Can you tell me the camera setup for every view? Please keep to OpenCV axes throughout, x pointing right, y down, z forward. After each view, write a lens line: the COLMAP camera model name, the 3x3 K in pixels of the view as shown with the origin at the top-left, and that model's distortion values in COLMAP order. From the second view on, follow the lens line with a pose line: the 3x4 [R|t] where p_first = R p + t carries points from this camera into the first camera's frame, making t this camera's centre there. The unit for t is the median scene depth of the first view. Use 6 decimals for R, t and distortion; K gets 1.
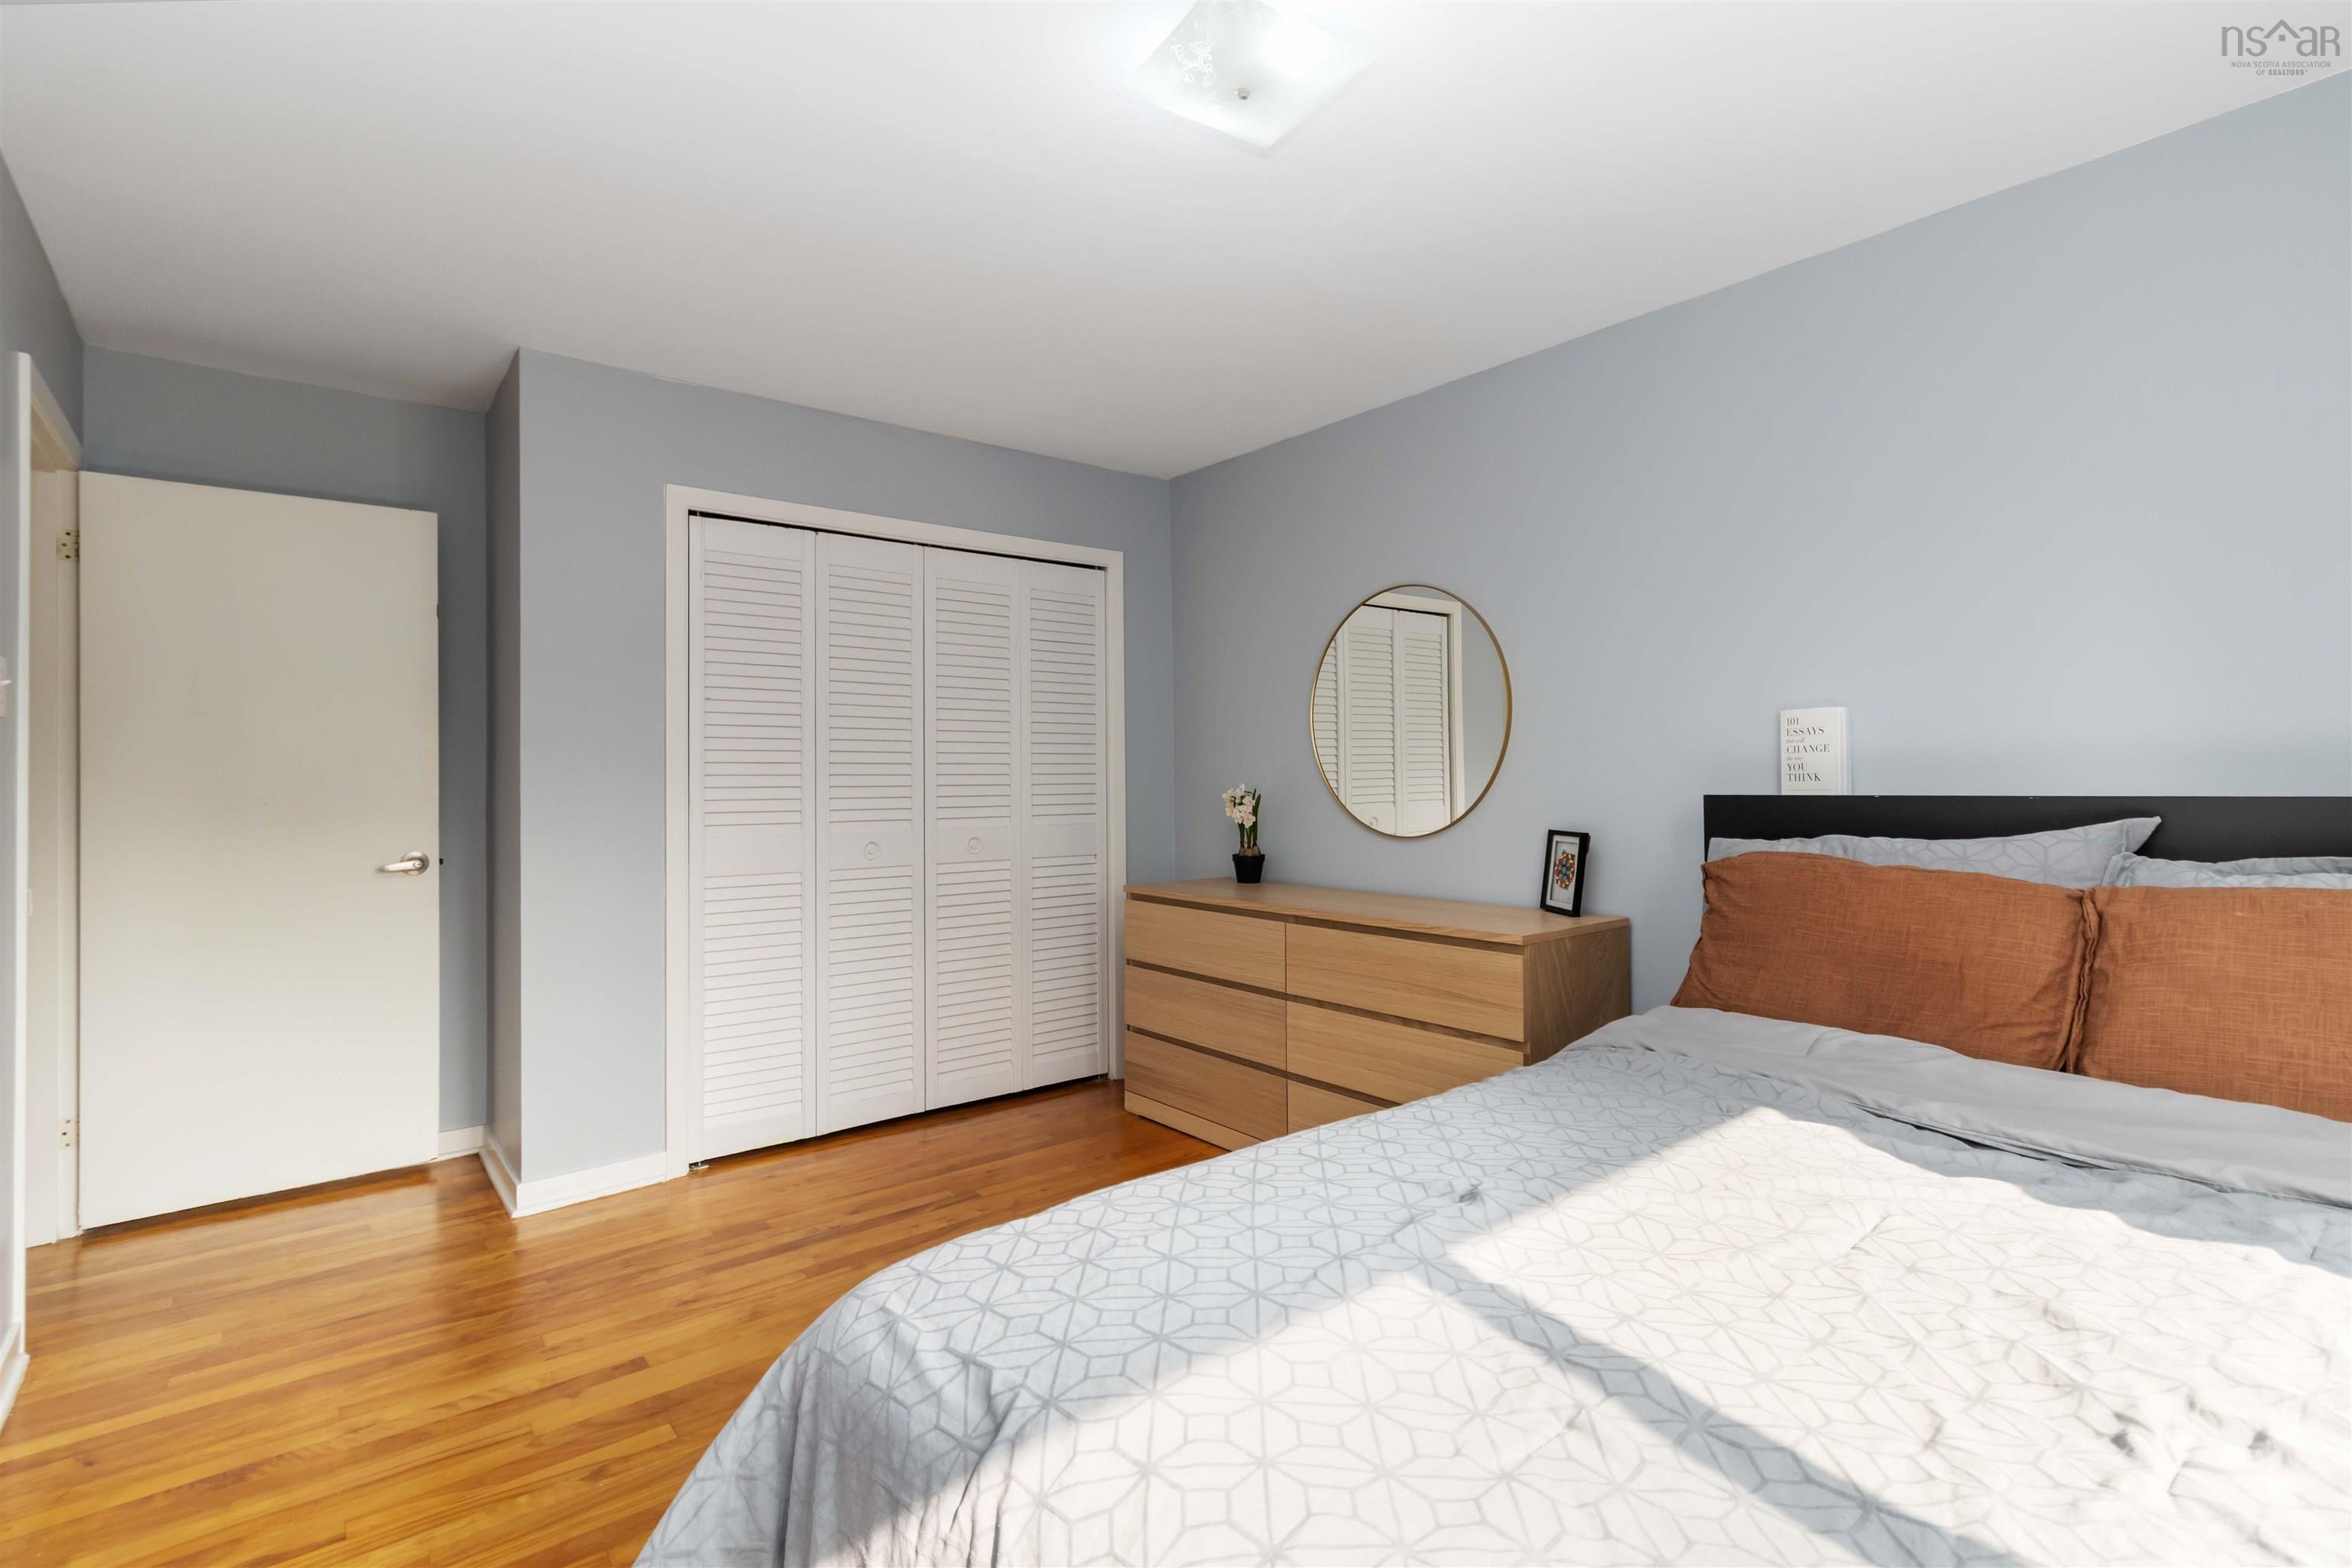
lens RADIAL K [[1101.7, 0, 1205.8], [0, 1101.7, 801.9], [0, 0, 1]] dist [-0.001089, -0.000302]
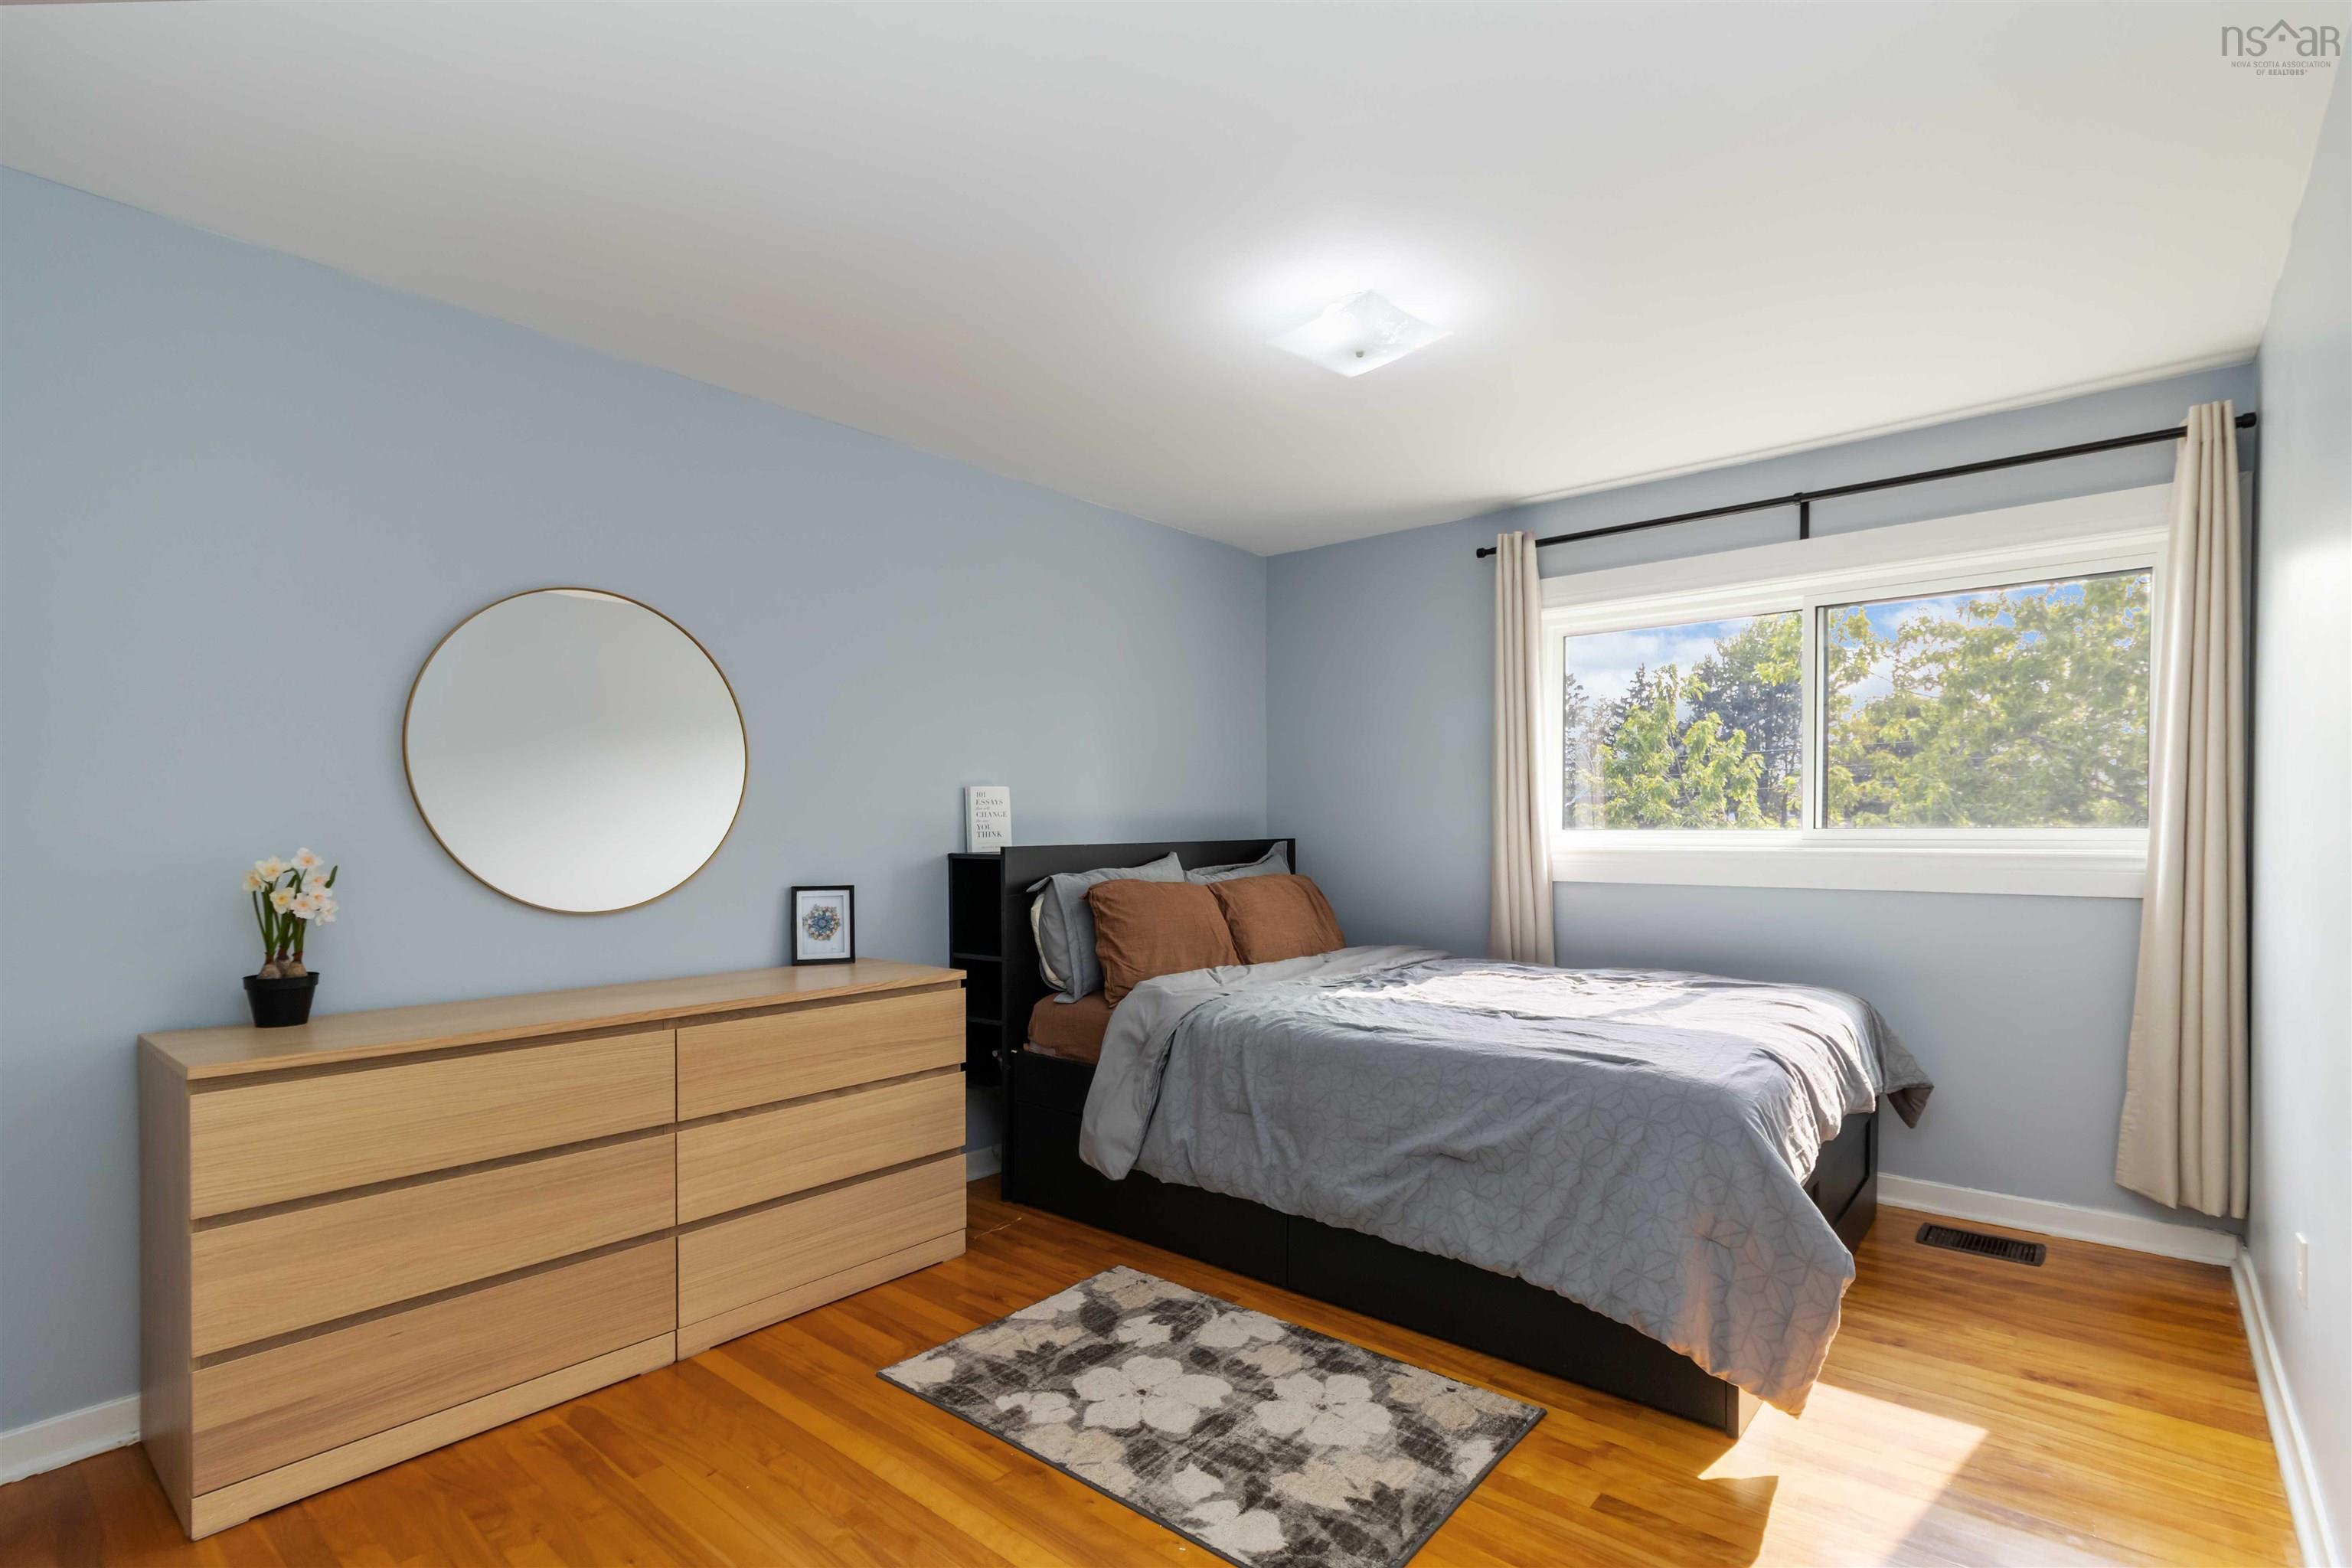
lens RADIAL K [[1109.8, 0, 1177.3], [0, 1109.8, 851.2], [0, 0, 1]] dist [0.000620, 0.000237]
pose [[-0.162166, -0.014369, 0.986659, -0.758428], [0.025656, 0.999495, 0.018773, -0.017151], [-0.986430, 0.028358, -0.161715, 0.812050]]
